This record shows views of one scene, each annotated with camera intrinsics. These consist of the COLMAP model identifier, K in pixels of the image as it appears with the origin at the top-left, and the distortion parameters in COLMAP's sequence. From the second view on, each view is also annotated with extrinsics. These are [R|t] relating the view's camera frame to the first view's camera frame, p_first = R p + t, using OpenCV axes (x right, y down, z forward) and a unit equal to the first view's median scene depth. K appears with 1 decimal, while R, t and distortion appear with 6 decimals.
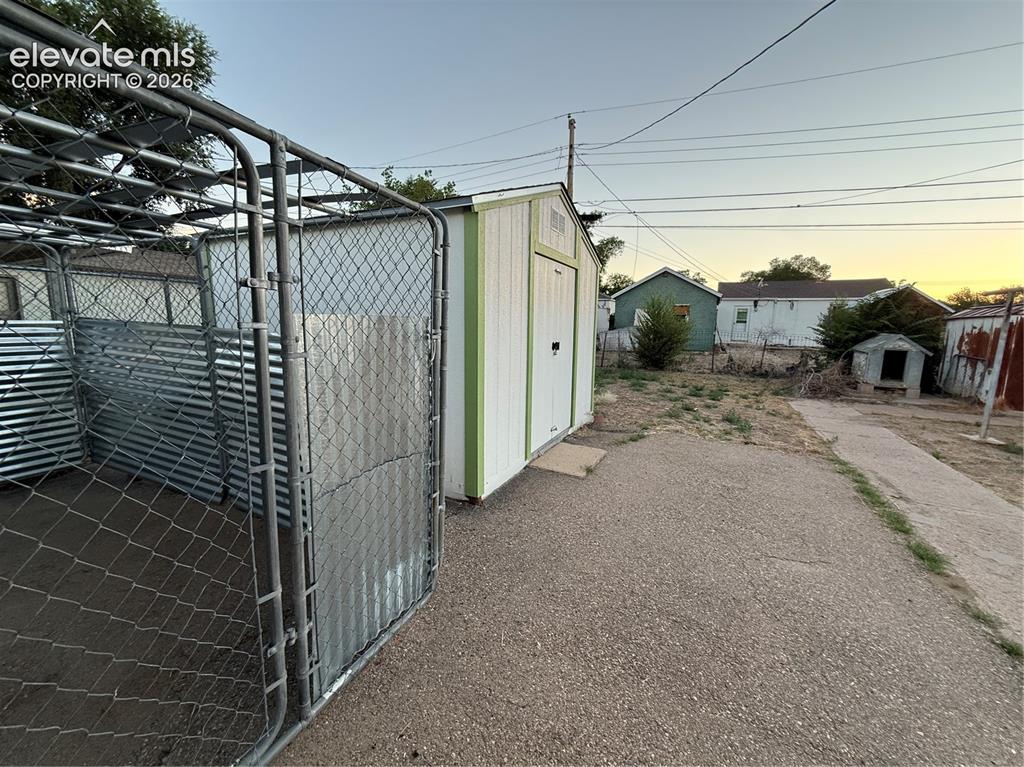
lens RADIAL K [[409.2, 0, 513.8], [0, 409.2, 382.3], [0, 0, 1]] dist [0.000572, 0.000373]
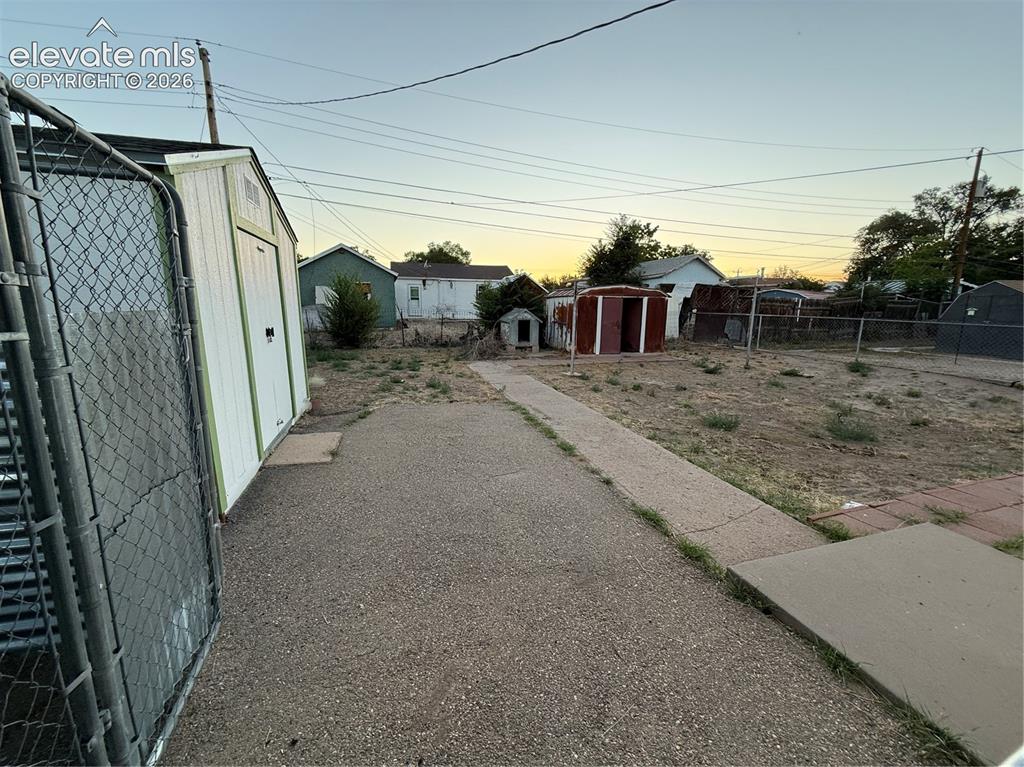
lens RADIAL K [[409.2, 0, 514.7], [0, 409.2, 381.6], [0, 0, 1]] dist [0.000572, 0.000373]
pose [[0.731496, -0.141023, 0.667102, -0.117502], [0.104544, 0.990006, 0.094649, -0.008373], [-0.673783, 0.000506, 0.738929, -0.039828]]
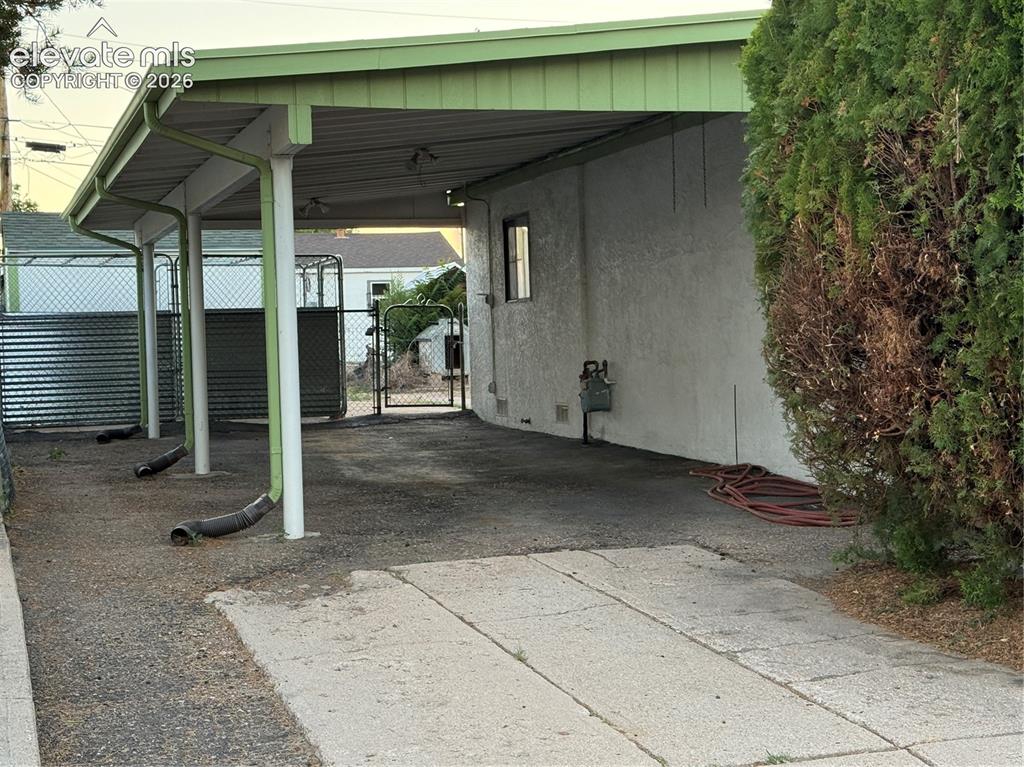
lens RADIAL K [[1630.8, 0, 507.0], [0, 1630.8, 384.9], [0, 0, 1]] dist [0.150357, 0.000000]
pose [[0.725772, -0.063420, 0.685006, -2.914804], [0.146888, 0.987065, -0.064244, 0.552880], [-0.672071, 0.147245, 0.725699, -3.355051]]
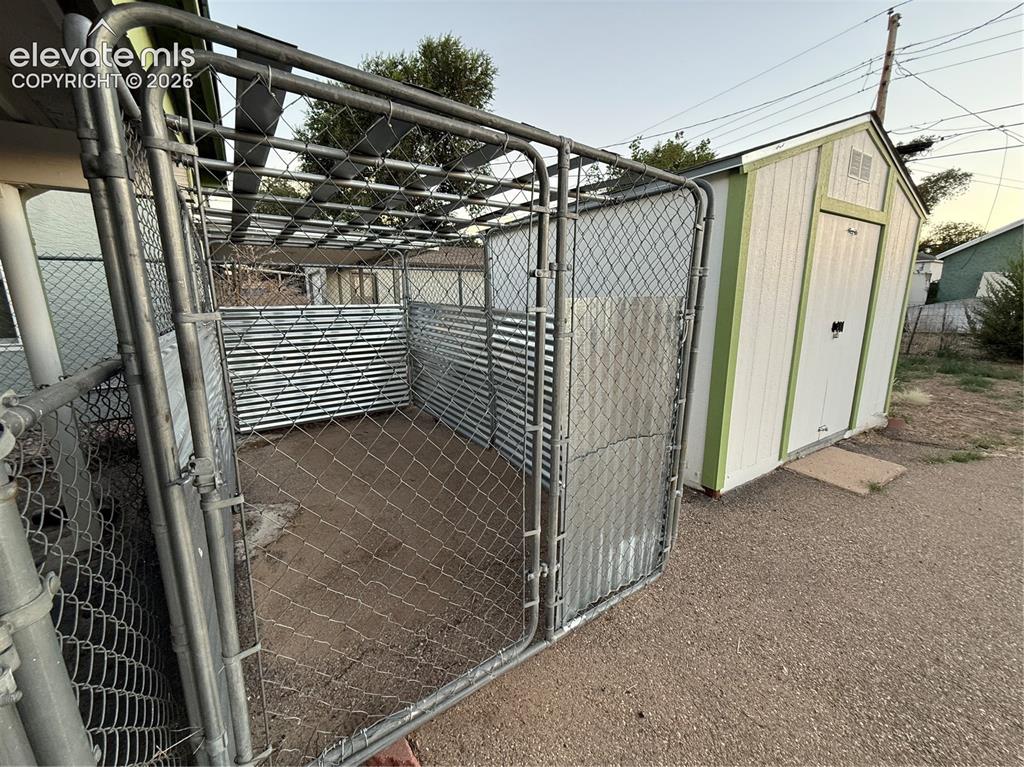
lens RADIAL K [[409.2, 0, 513.4], [0, 409.2, 382.5], [0, 0, 1]] dist [0.000572, 0.000373]
pose [[0.851932, 0.085714, -0.516590, -0.014396], [-0.056383, 0.995792, 0.072242, -0.002261], [0.520608, -0.032418, 0.853180, -0.014975]]
